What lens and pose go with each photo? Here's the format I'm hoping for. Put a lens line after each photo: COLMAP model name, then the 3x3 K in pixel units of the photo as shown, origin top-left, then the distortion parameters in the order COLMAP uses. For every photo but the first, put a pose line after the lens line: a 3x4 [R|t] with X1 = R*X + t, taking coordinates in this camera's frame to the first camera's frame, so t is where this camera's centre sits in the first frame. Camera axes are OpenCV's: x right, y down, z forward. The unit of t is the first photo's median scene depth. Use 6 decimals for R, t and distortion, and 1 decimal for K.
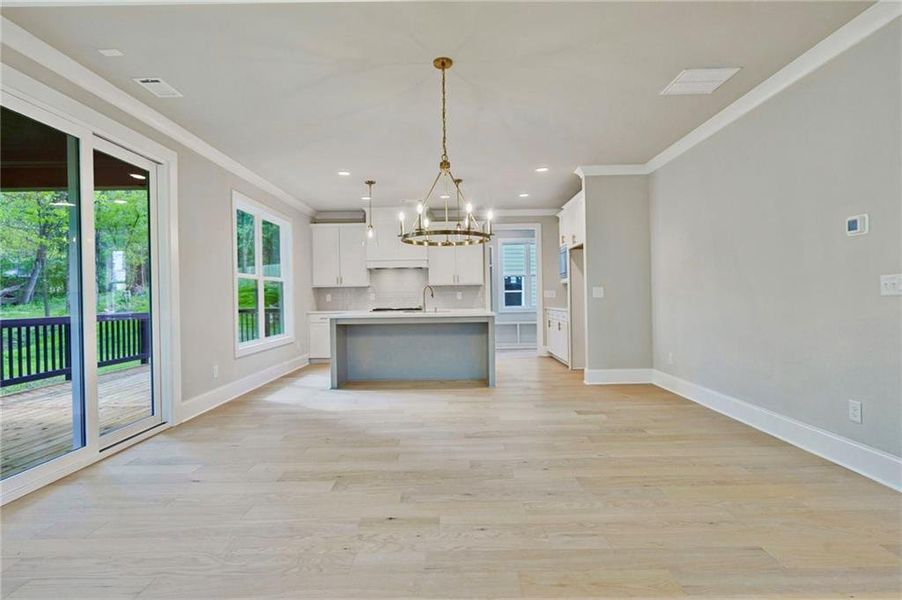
lens RADIAL K [[414.5, 0, 451.0], [0, 414.5, 300.0], [0, 0, 1]] dist [-0.004644, 0.000668]
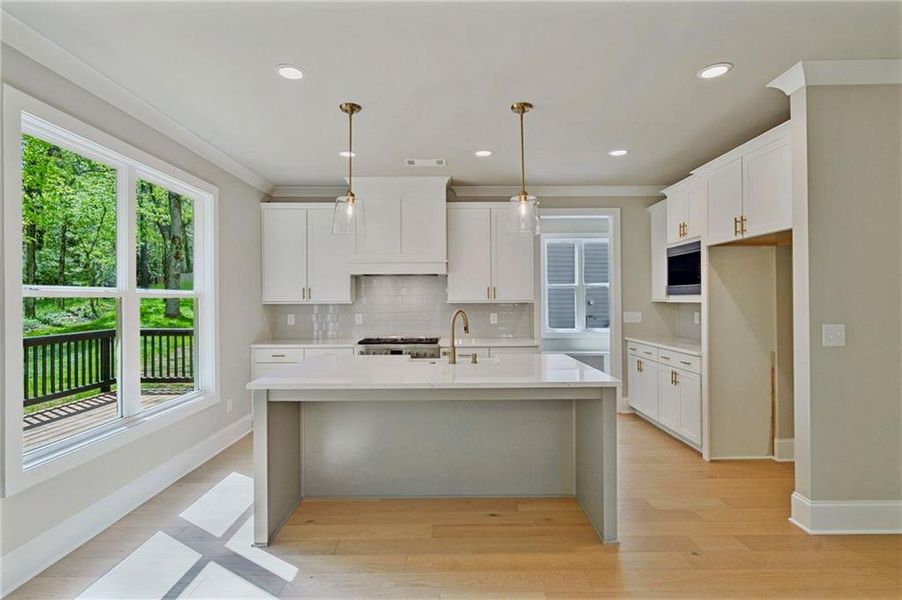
lens RADIAL K [[414.5, 0, 451.0], [0, 414.5, 300.0], [0, 0, 1]] dist [-0.004644, 0.000668]
pose [[0.999903, 0.010719, 0.008931, -0.056709], [-0.010646, 0.999910, -0.008221, -0.035675], [-0.009018, 0.008125, 0.999926, 0.378809]]
